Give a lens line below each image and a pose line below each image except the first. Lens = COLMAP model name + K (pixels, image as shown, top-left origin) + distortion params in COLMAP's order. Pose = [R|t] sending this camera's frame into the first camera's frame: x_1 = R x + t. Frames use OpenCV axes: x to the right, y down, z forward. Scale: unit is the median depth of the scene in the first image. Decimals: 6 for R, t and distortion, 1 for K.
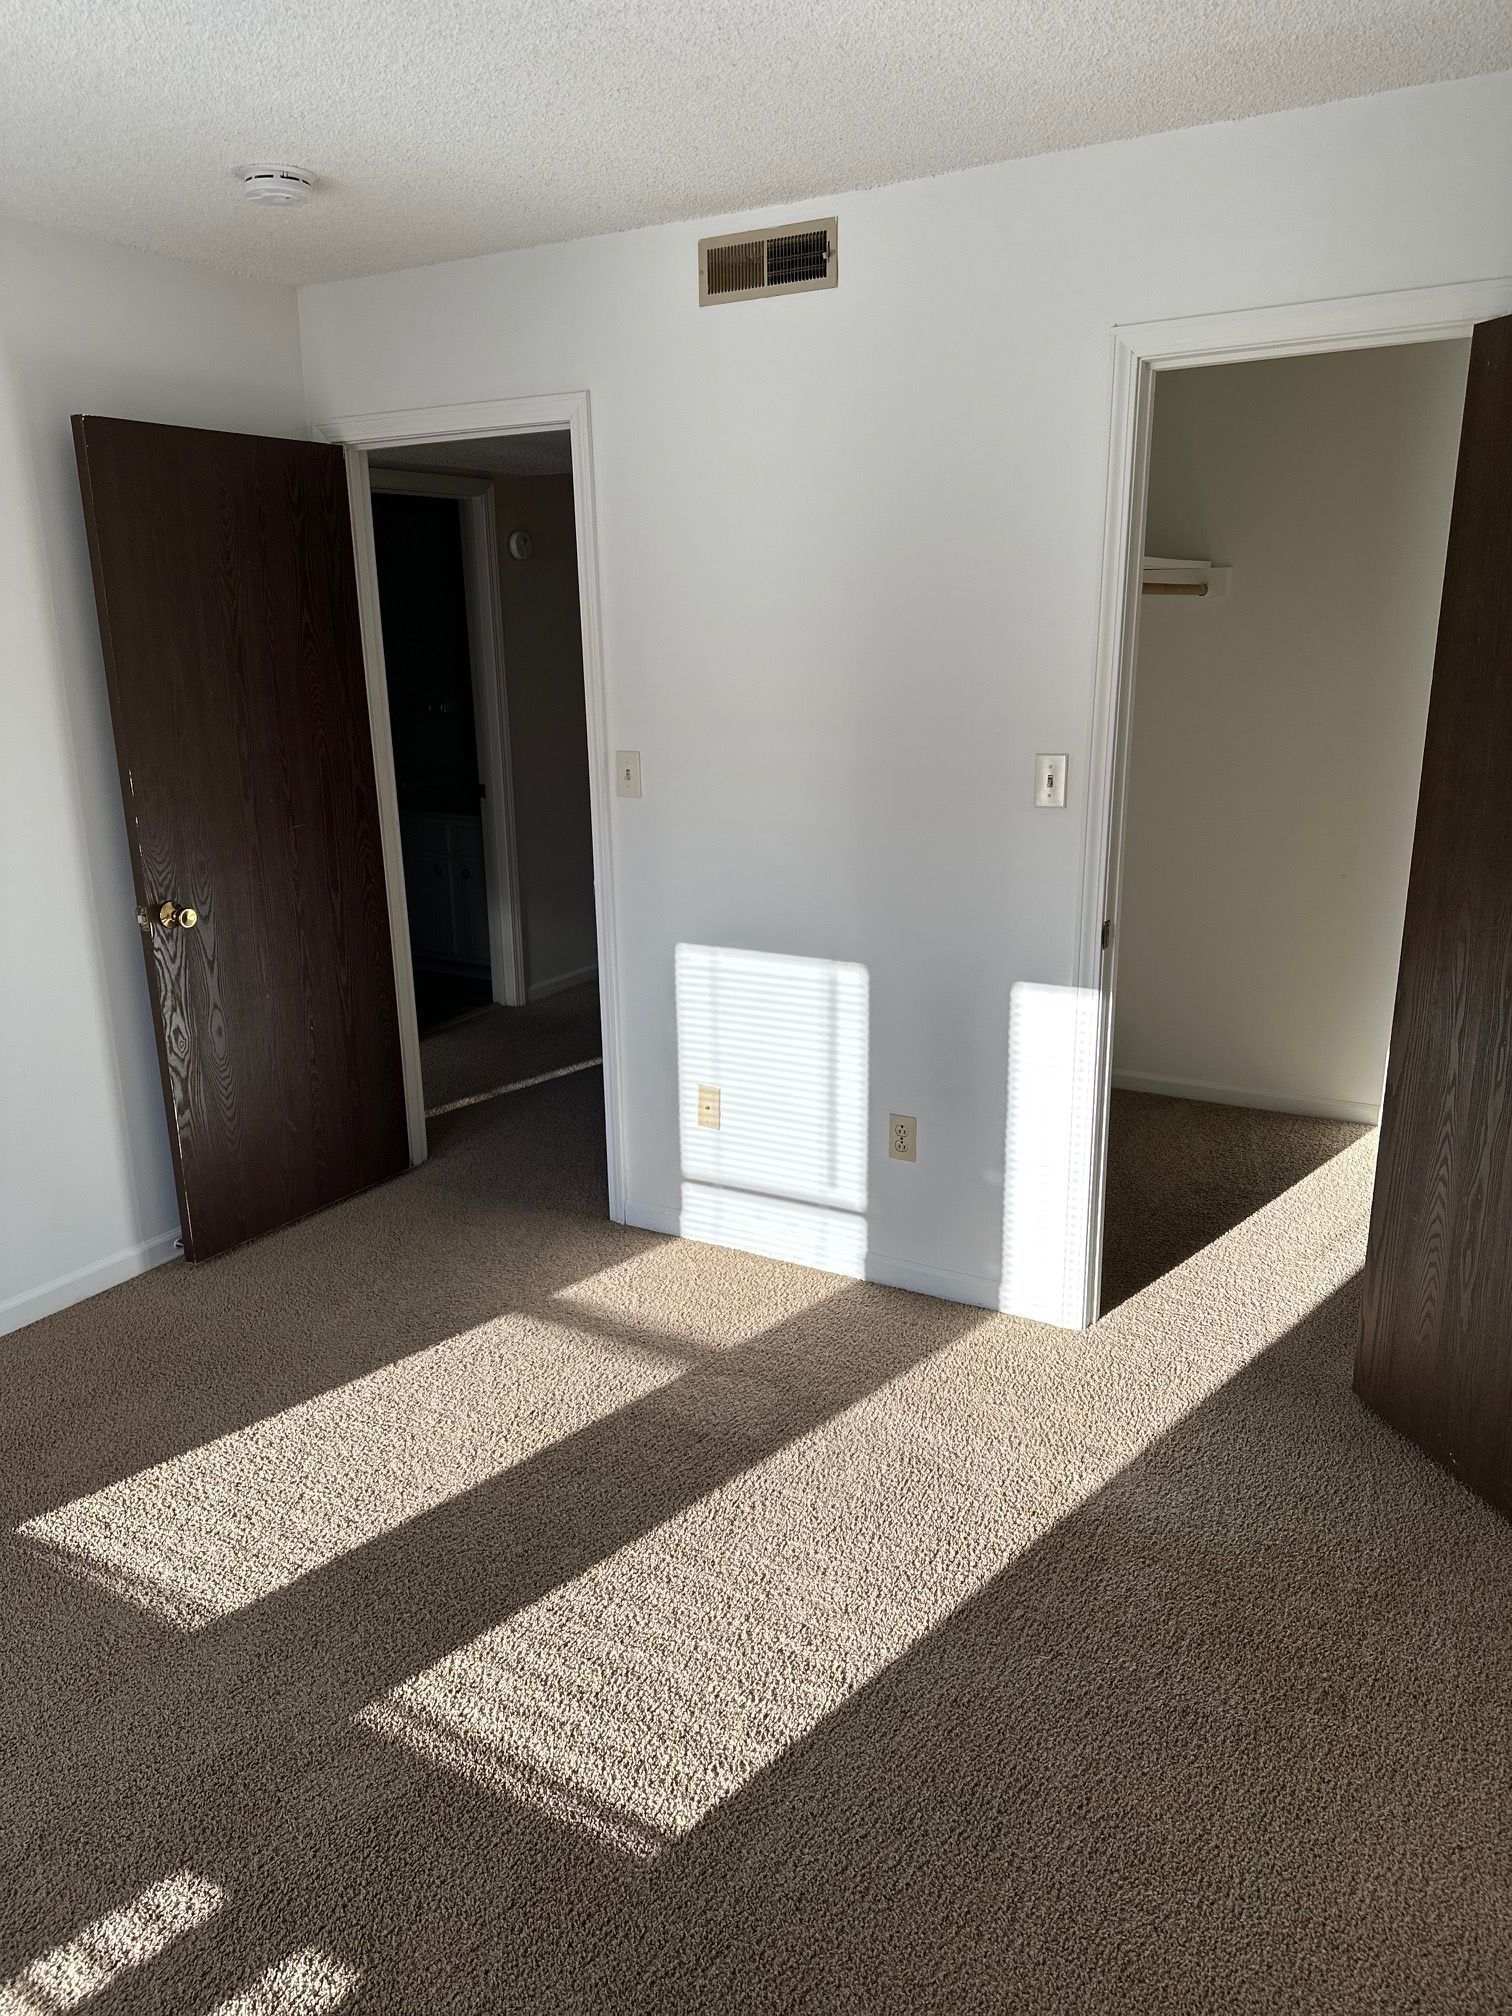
lens RADIAL K [[1444.7, 0, 748.9], [0, 1444.7, 1028.6], [0, 0, 1]] dist [0.050605, -0.032751]
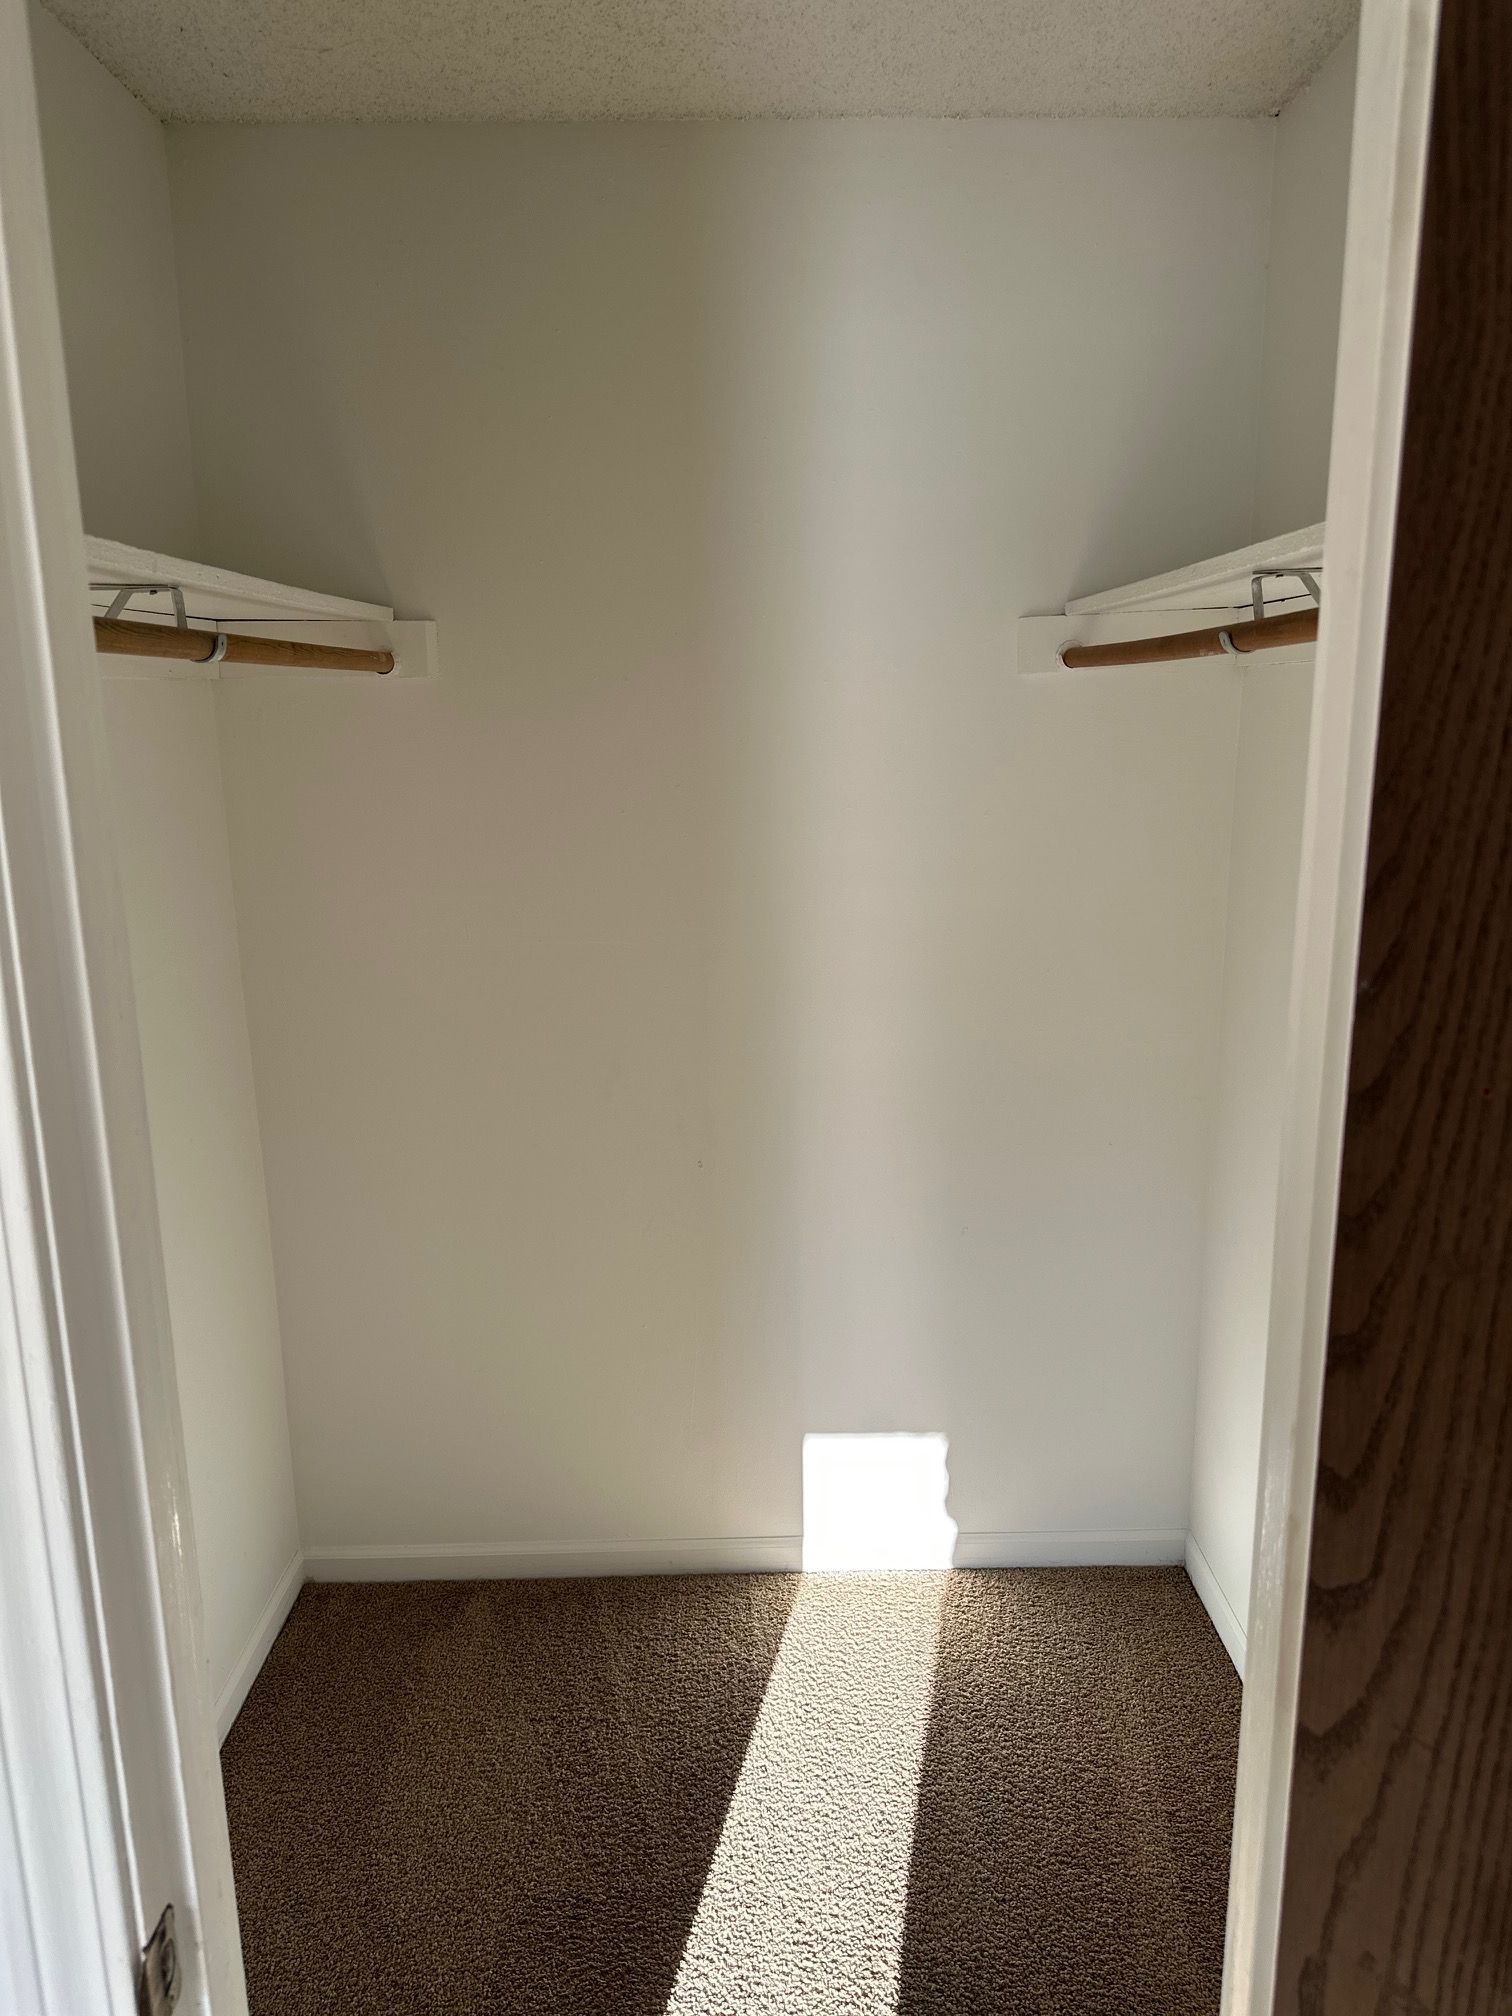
lens RADIAL K [[1444.7, 0, 748.9], [0, 1444.7, 1028.6], [0, 0, 1]] dist [0.050605, -0.032751]
pose [[0.892358, -0.101267, 0.439821, 0.218182], [0.126681, 0.991527, -0.028730, -0.165287], [-0.433185, 0.081354, 0.897626, 0.575117]]
